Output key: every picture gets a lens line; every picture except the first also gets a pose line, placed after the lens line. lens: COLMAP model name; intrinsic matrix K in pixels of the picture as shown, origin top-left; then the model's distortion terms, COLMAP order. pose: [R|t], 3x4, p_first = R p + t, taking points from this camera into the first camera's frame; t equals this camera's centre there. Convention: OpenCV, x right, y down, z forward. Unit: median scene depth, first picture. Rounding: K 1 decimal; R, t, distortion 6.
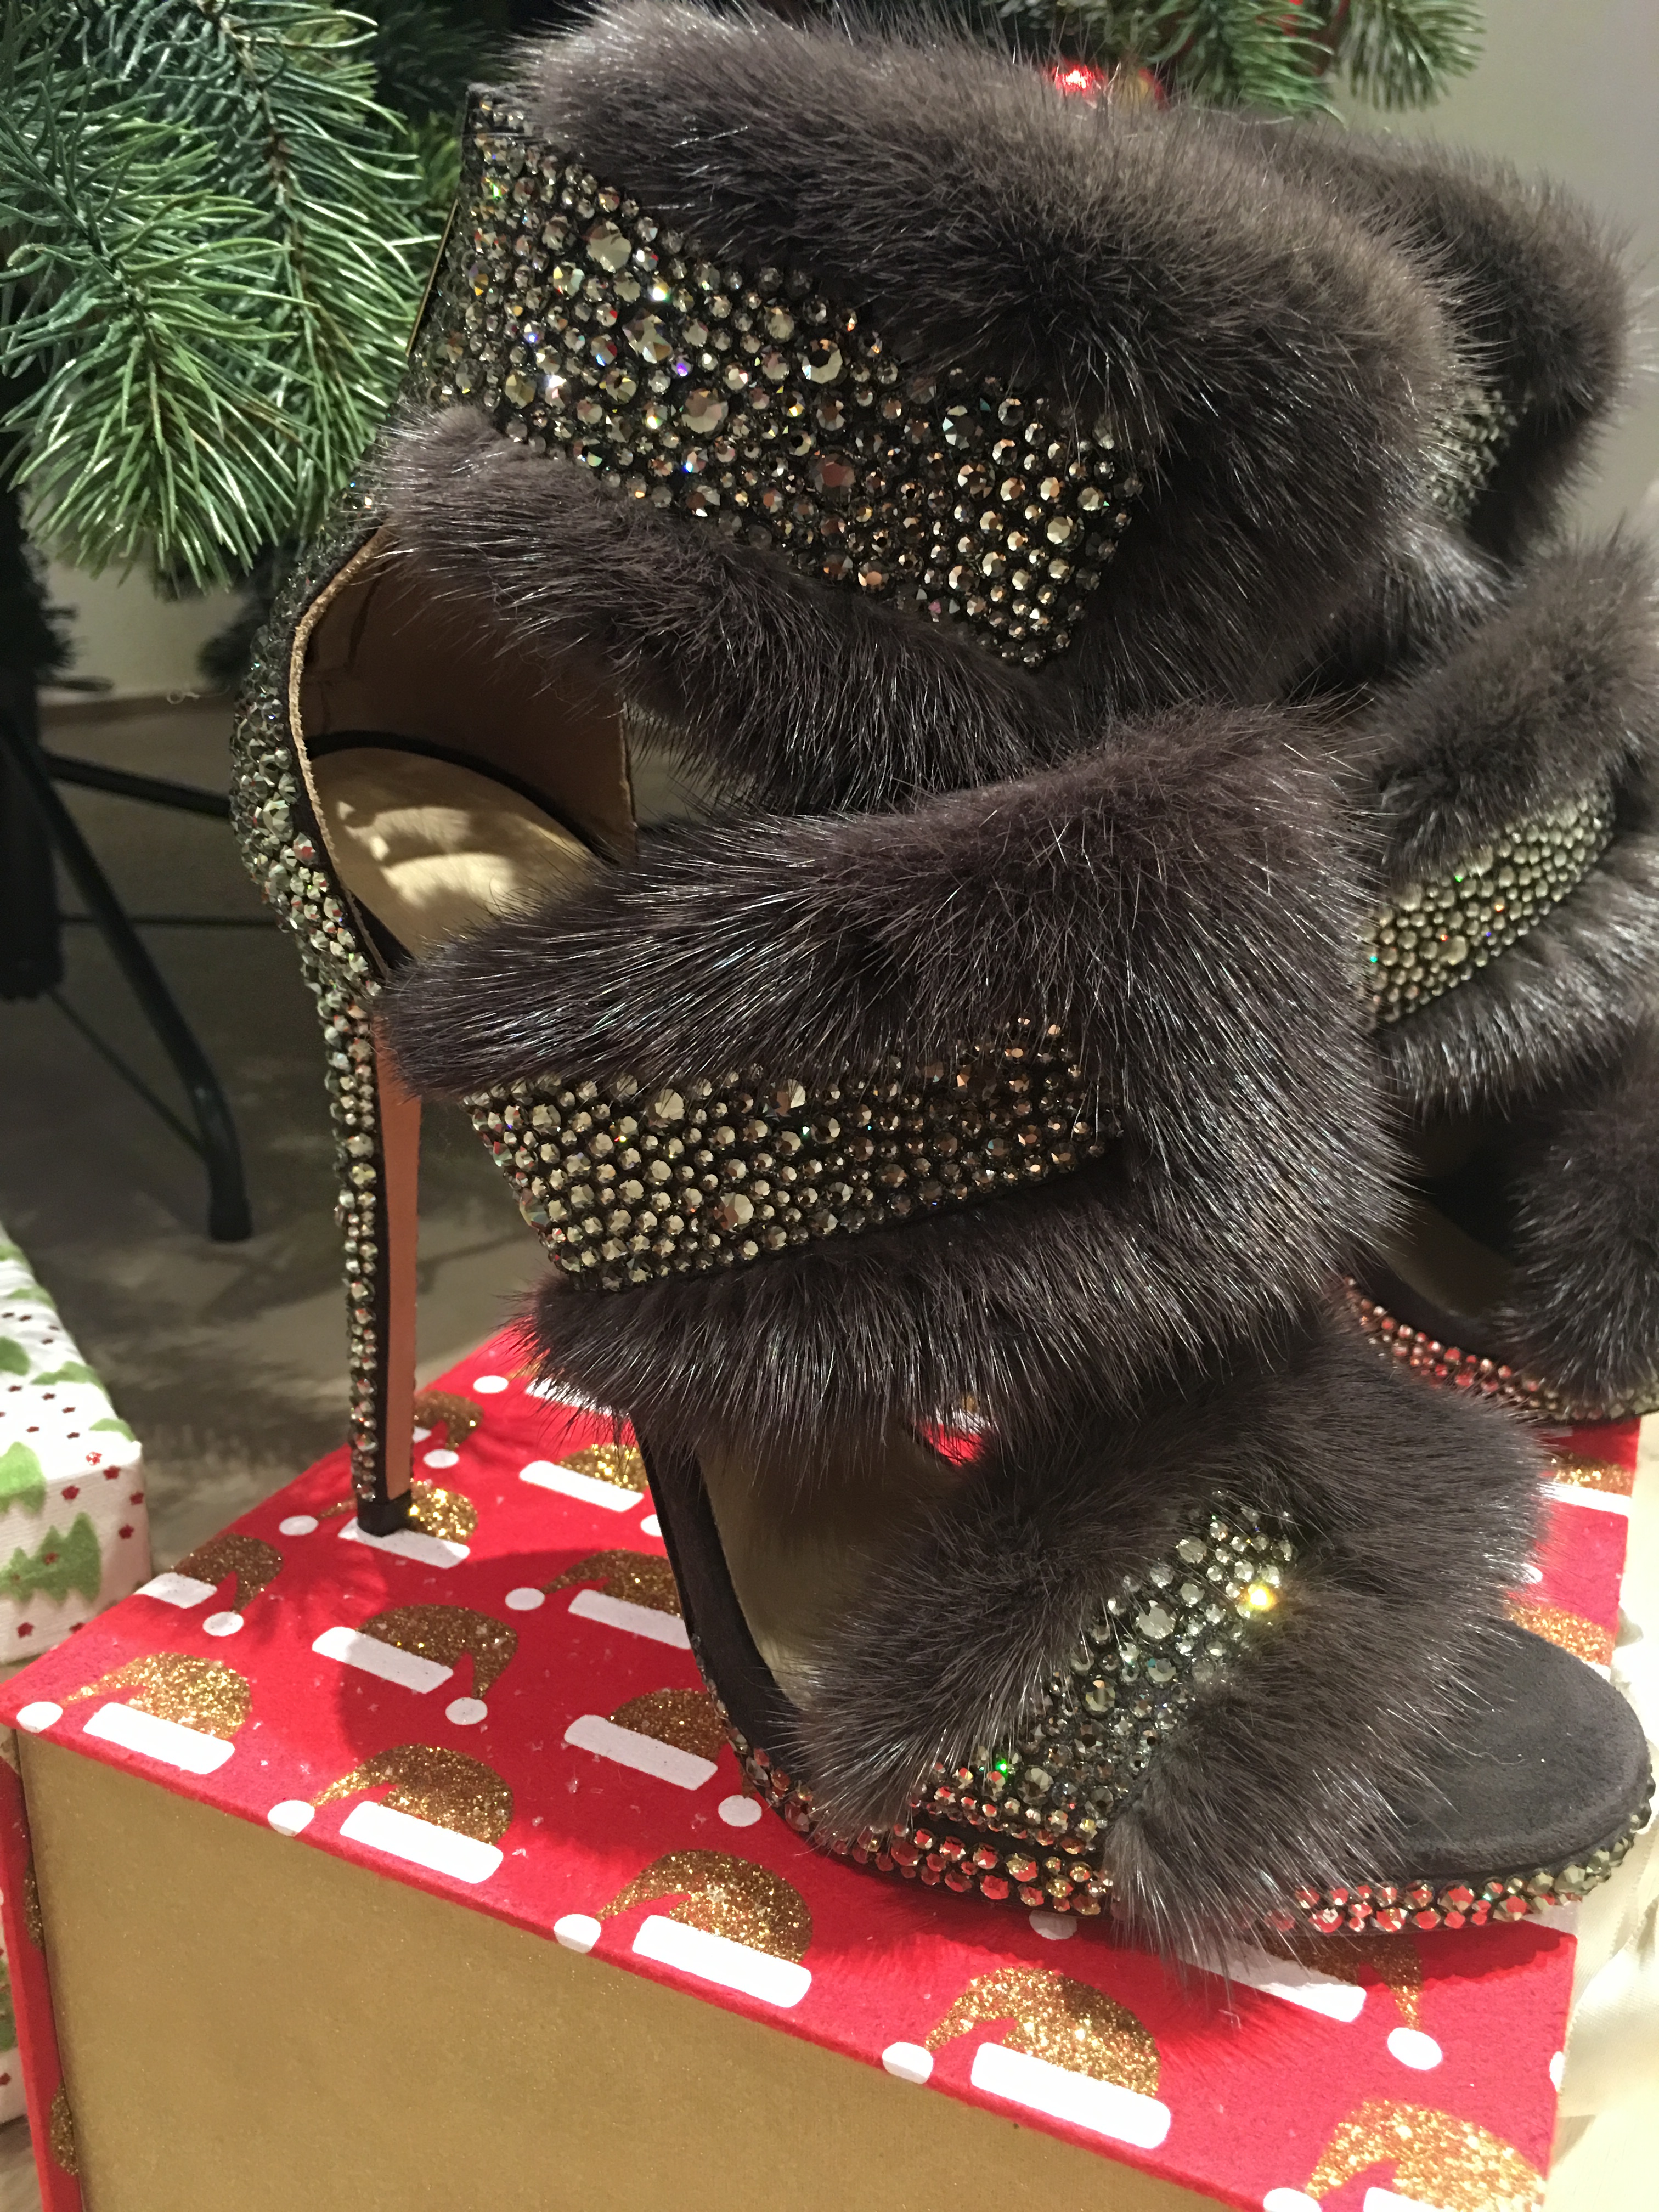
lens RADIAL K [[1915.8, 0, 841.0], [0, 1915.8, 1096.3], [0, 0, 1]] dist [0.074955, -0.118112]
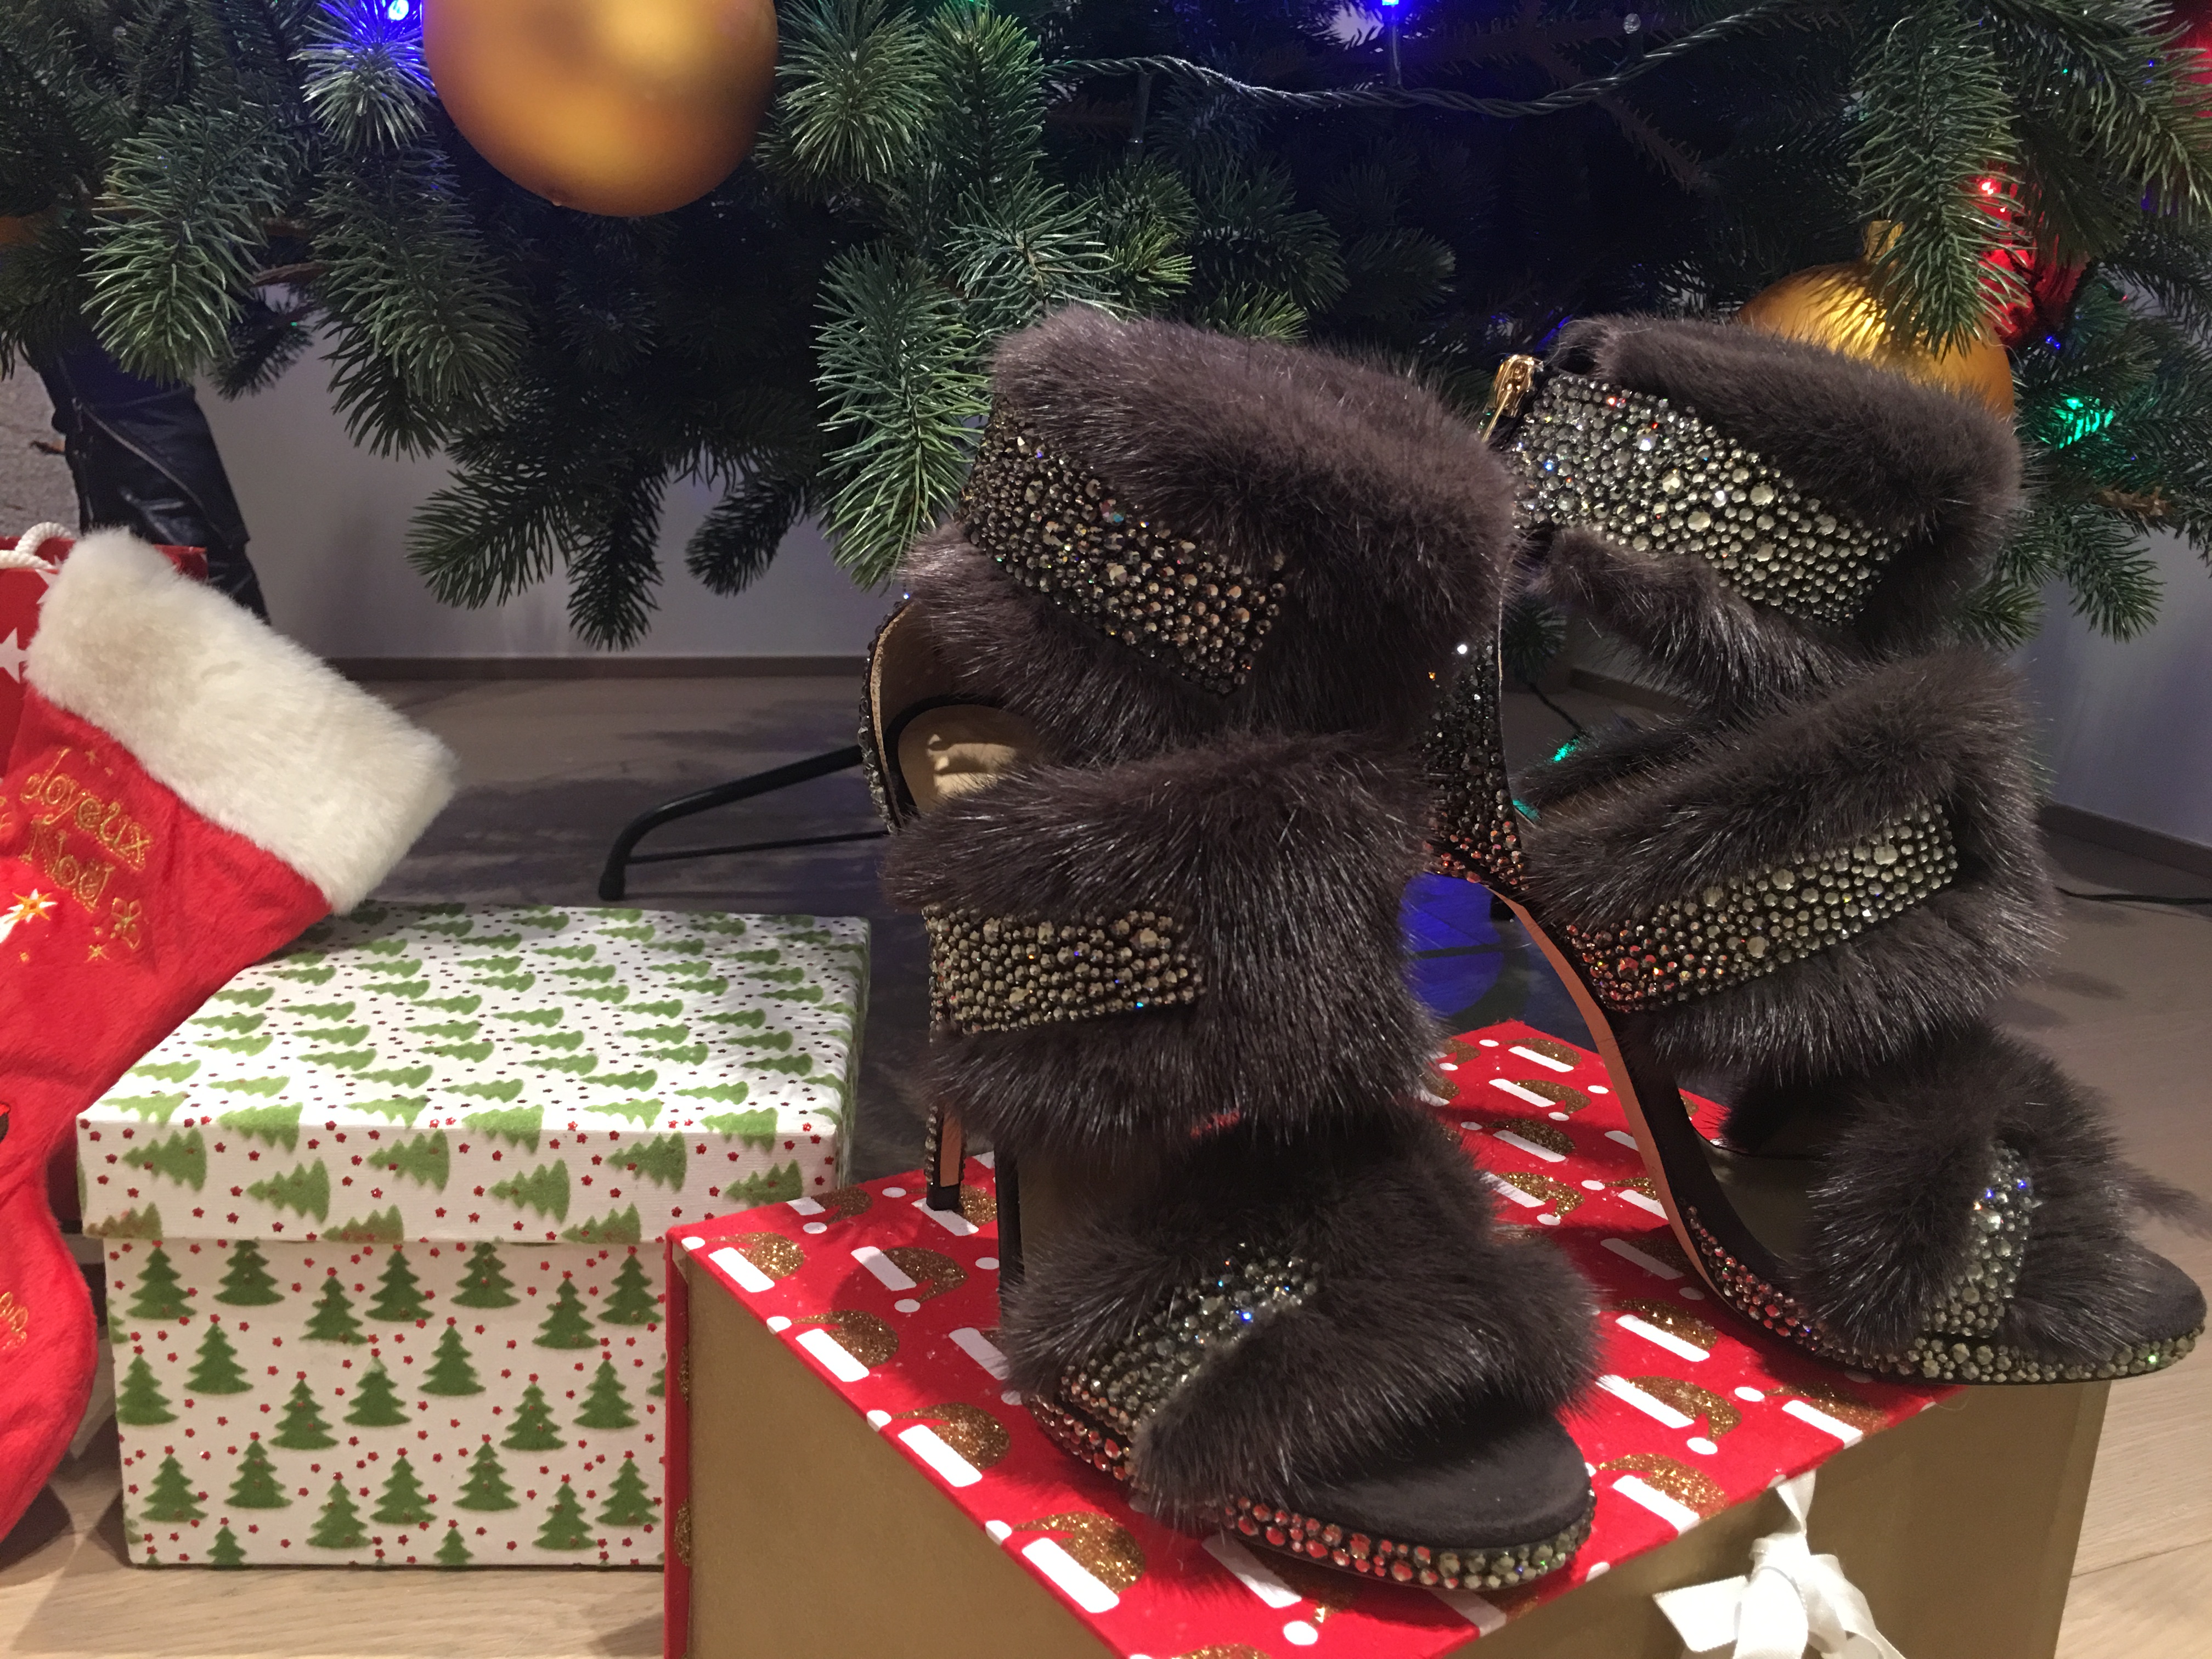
lens RADIAL K [[1915.8, 0, 1092.1], [0, 1915.8, 821.1], [0, 0, 1]] dist [0.074955, -0.118112]
pose [[0.870813, 0.124695, -0.475537, 0.609893], [-0.180917, 0.980700, -0.074139, 0.017758], [0.457114, 0.150594, 0.876566, -0.355550]]
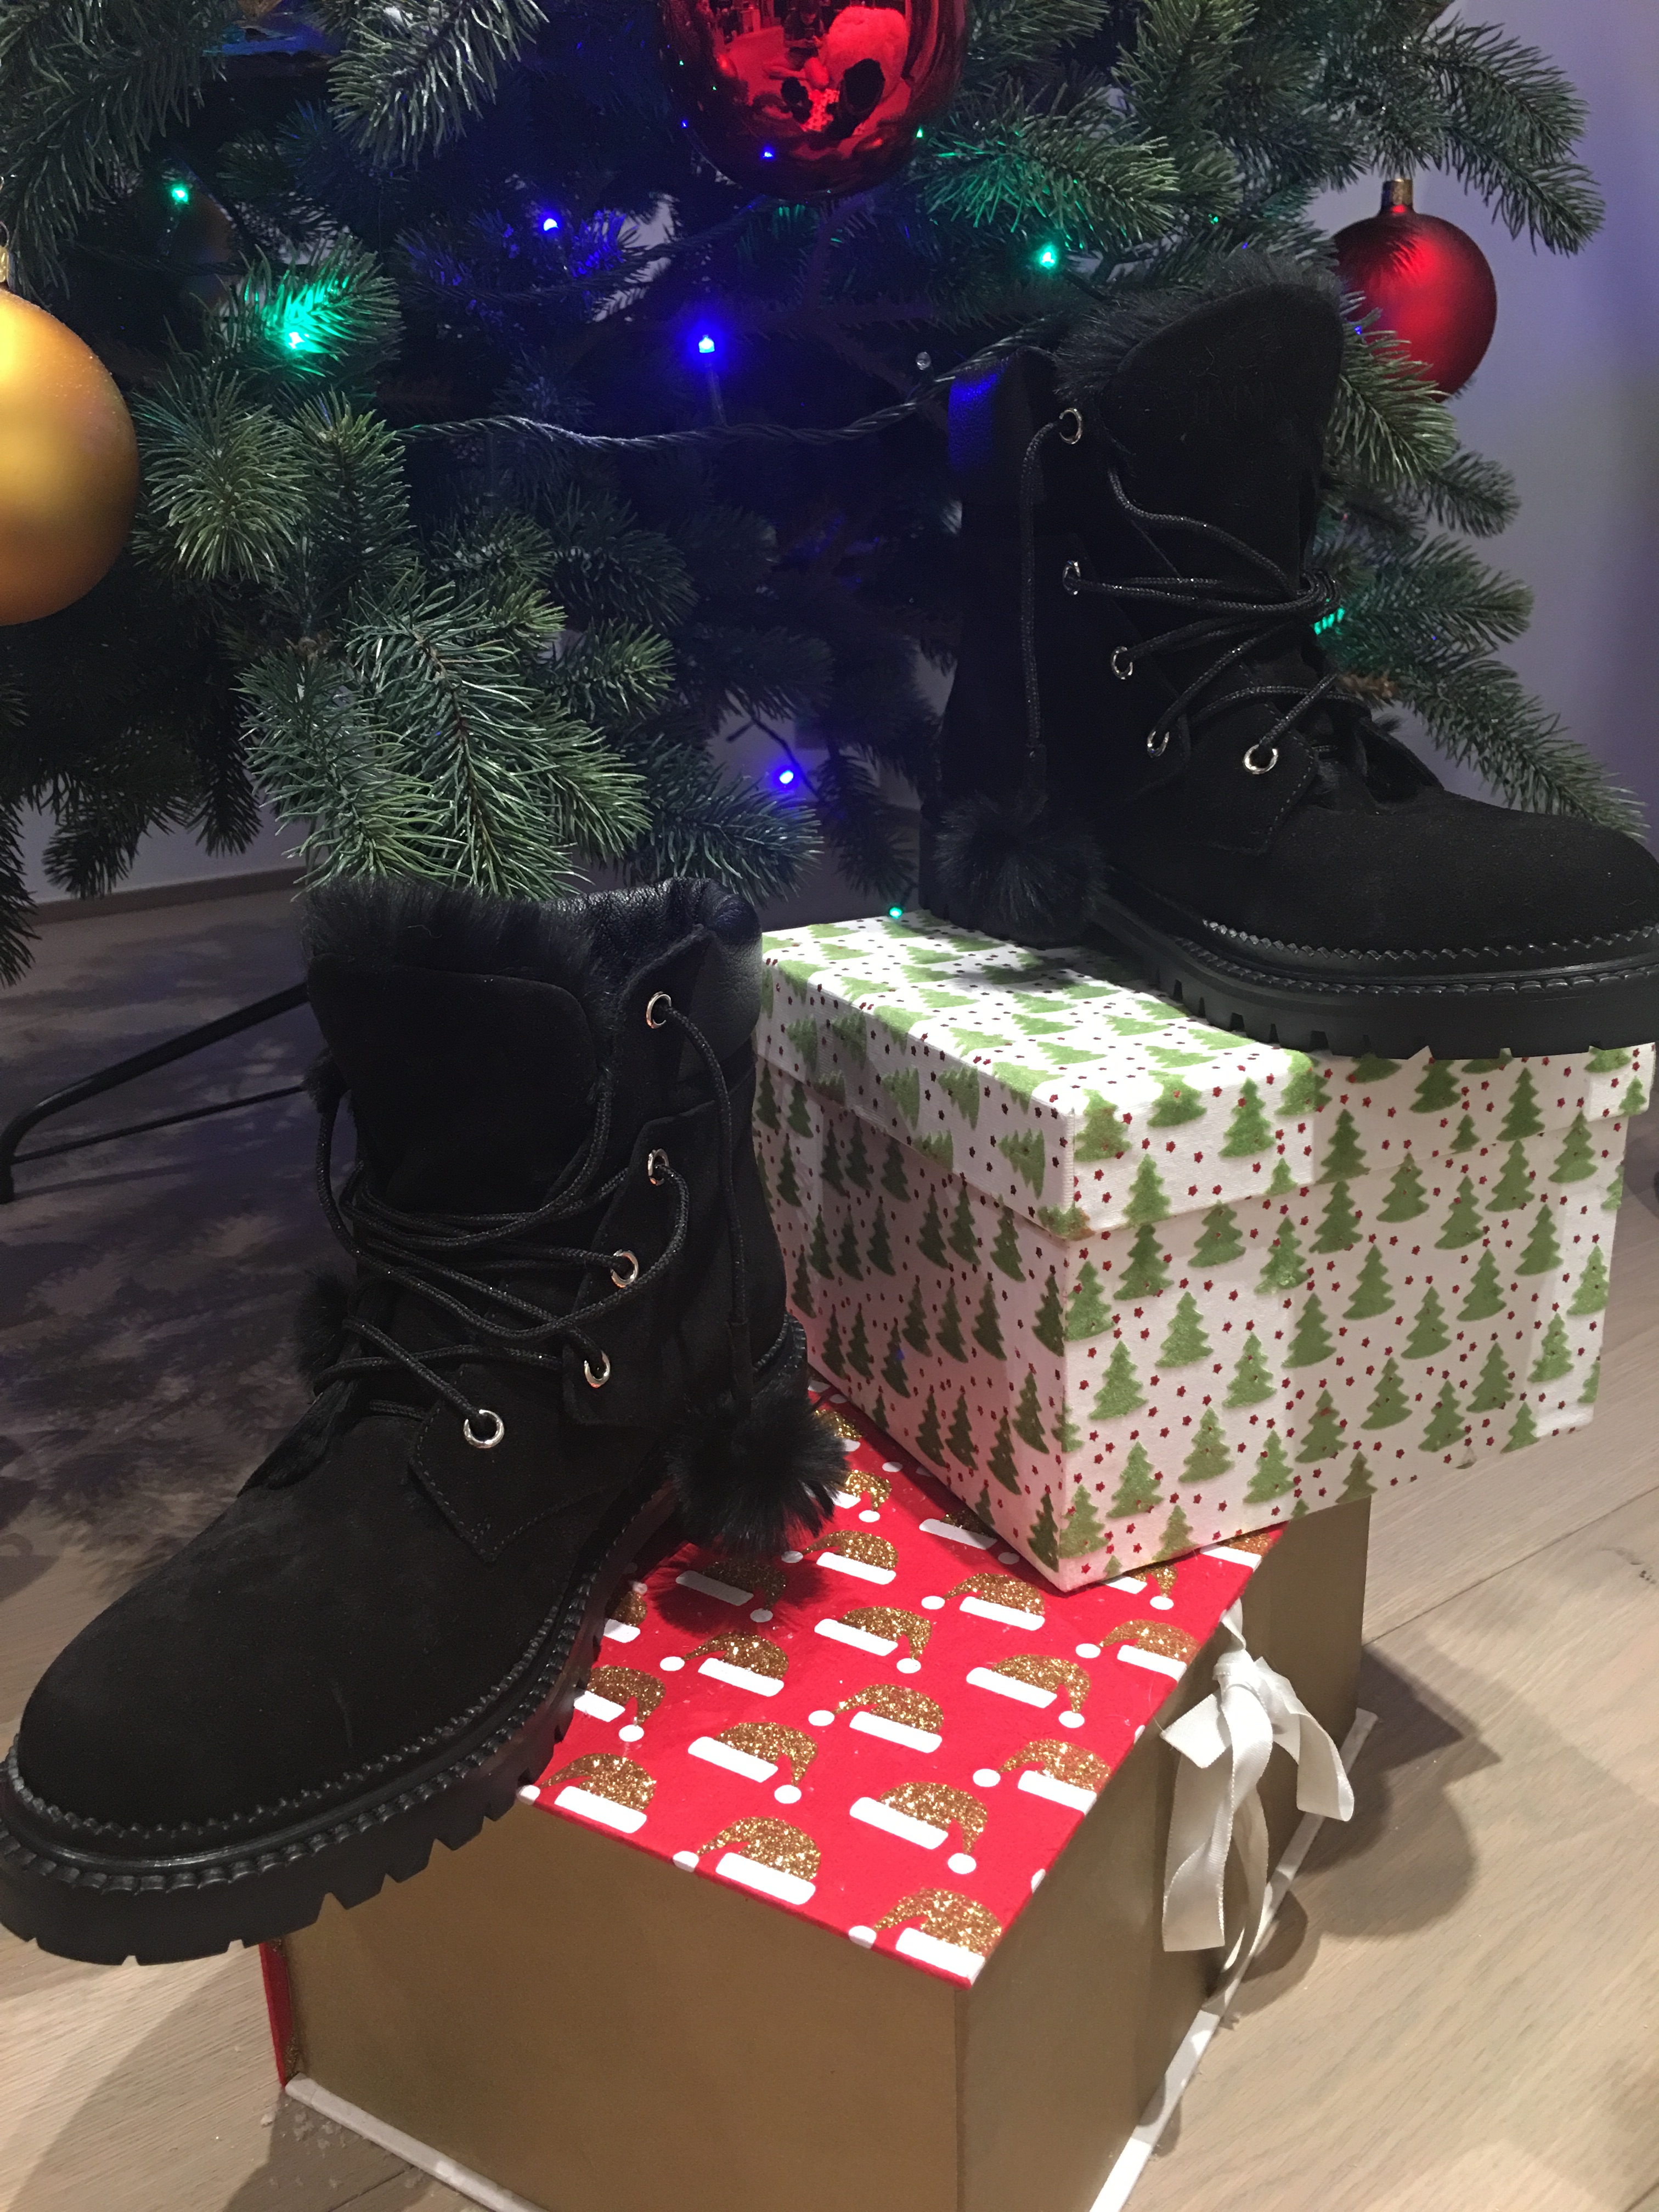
lens RADIAL K [[1915.8, 0, 833.4], [0, 1915.8, 1107.7], [0, 0, 1]] dist [0.074955, -0.118112]
pose [[0.960880, 0.024357, -0.275892, 0.580032], [-0.028309, 0.999546, -0.010349, -0.144518], [0.275515, 0.017755, 0.961133, -0.630644]]
